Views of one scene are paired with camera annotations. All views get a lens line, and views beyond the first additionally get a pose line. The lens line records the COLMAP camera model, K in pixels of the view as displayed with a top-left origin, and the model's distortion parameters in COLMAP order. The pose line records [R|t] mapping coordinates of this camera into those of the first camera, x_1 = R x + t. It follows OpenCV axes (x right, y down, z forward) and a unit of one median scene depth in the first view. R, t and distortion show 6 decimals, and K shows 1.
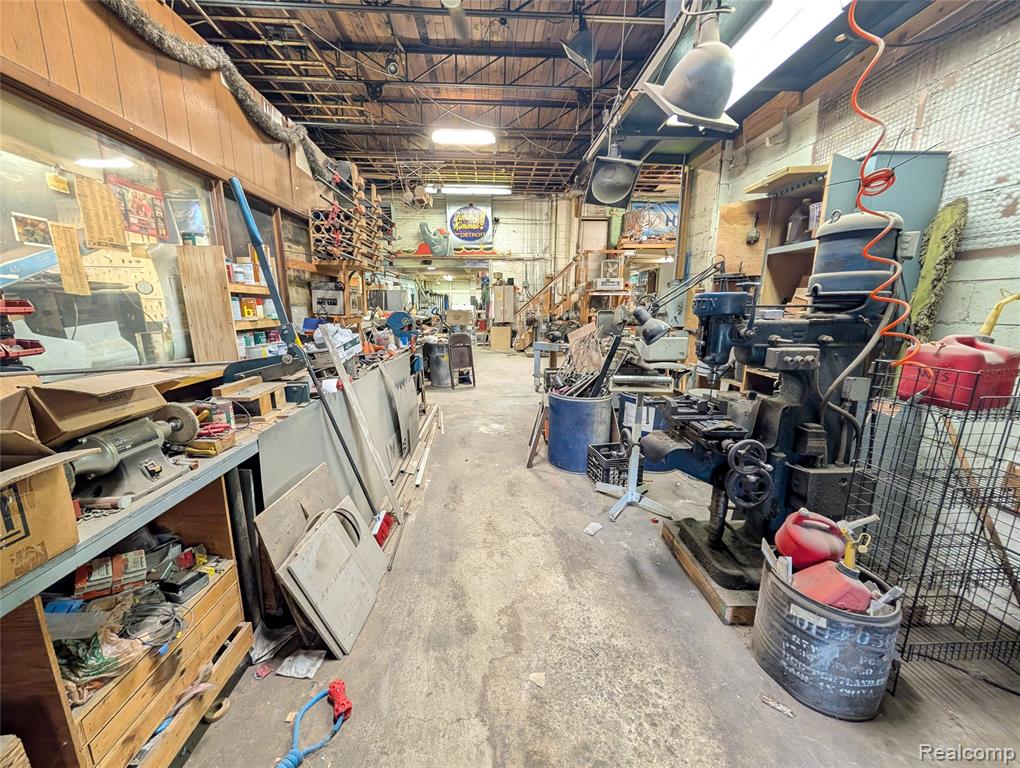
lens RADIAL K [[371.8, 0, 507.5], [0, 371.8, 383.1], [0, 0, 1]] dist [0.001214, 0.000008]
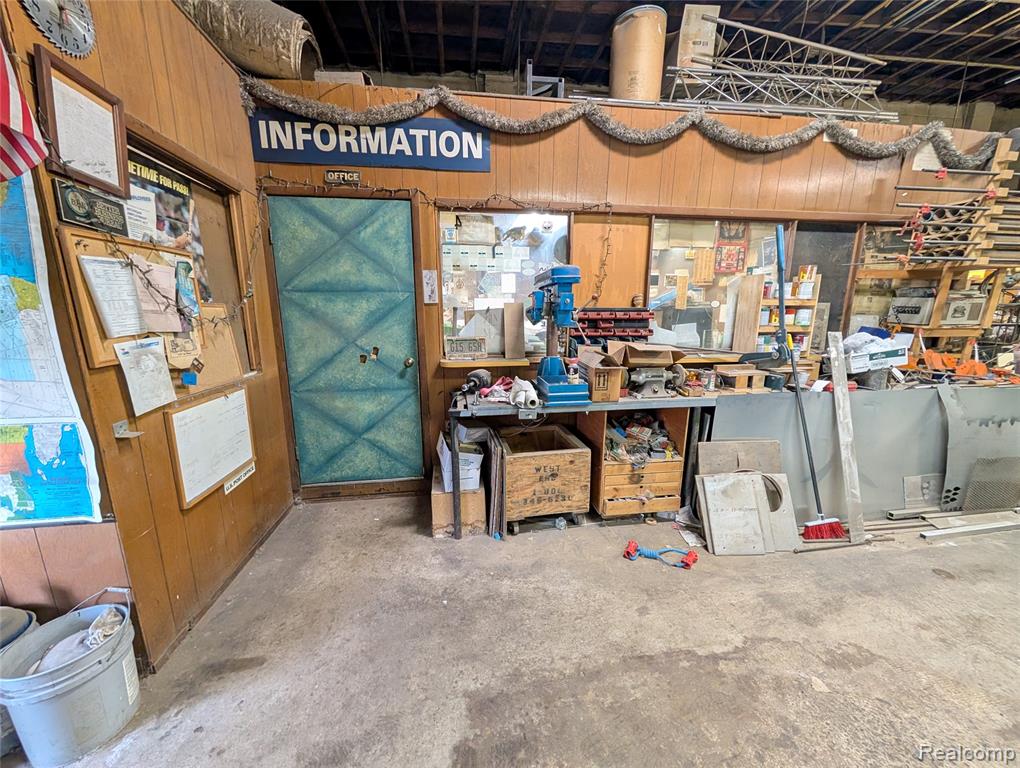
lens RADIAL K [[371.8, 0, 505.1], [0, 371.8, 382.8], [0, 0, 1]] dist [0.001214, 0.000008]
pose [[0.090915, 0.191463, -0.977280, 0.686428], [-0.202738, 0.964351, 0.170070, -0.001565], [0.975003, 0.182670, 0.126491, -0.094717]]
